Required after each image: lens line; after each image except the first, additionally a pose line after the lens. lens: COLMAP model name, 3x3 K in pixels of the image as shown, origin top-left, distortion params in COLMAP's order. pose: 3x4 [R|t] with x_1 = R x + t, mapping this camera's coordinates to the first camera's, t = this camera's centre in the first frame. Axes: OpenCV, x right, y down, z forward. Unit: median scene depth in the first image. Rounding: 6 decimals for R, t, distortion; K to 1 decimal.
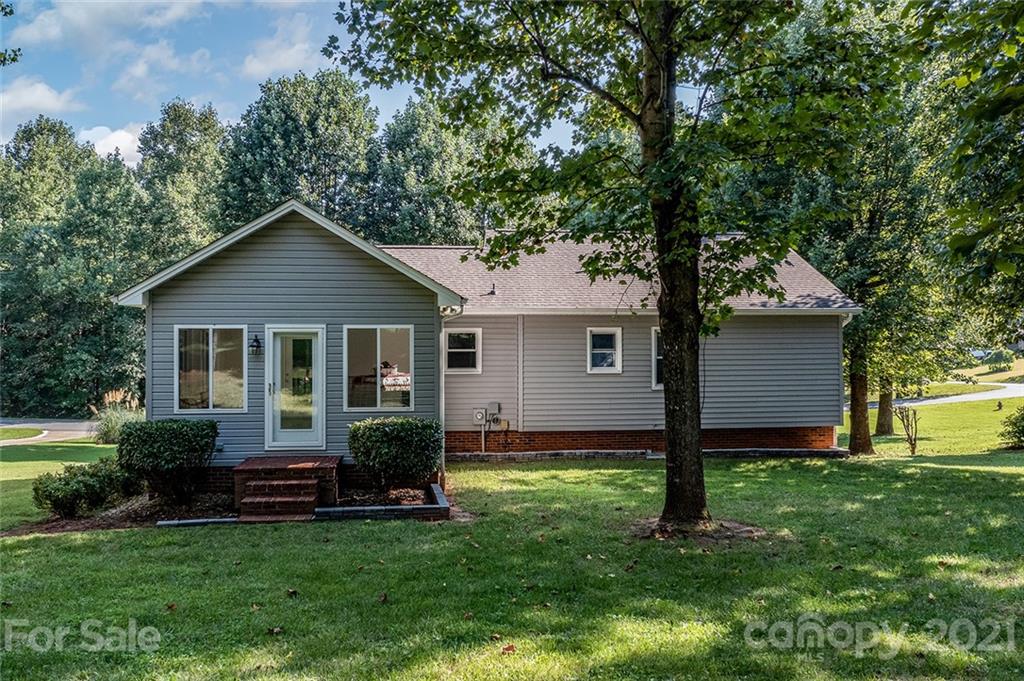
lens RADIAL K [[818.6, 0, 507.4], [0, 818.6, 337.2], [0, 0, 1]] dist [-0.014206, 0.003137]
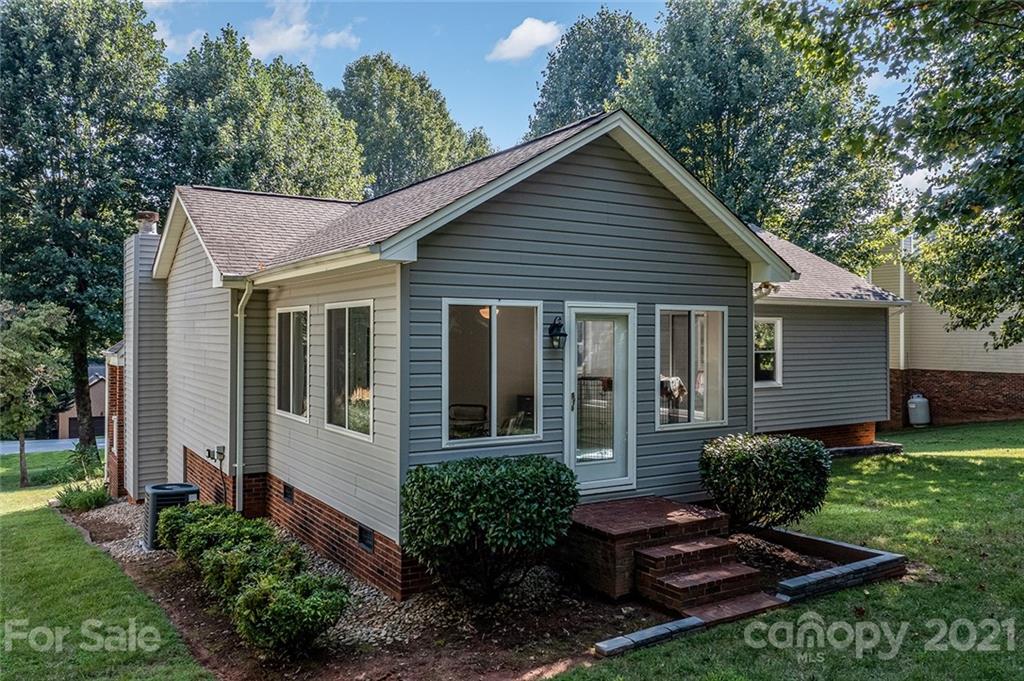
lens RADIAL K [[818.6, 0, 514.6], [0, 818.6, 341.3], [0, 0, 1]] dist [-0.014206, 0.003137]
pose [[0.904682, 0.001192, 0.426087, -0.432687], [-0.005123, 0.999954, 0.008079, 0.007732], [-0.426058, -0.009491, 0.904646, 0.310367]]
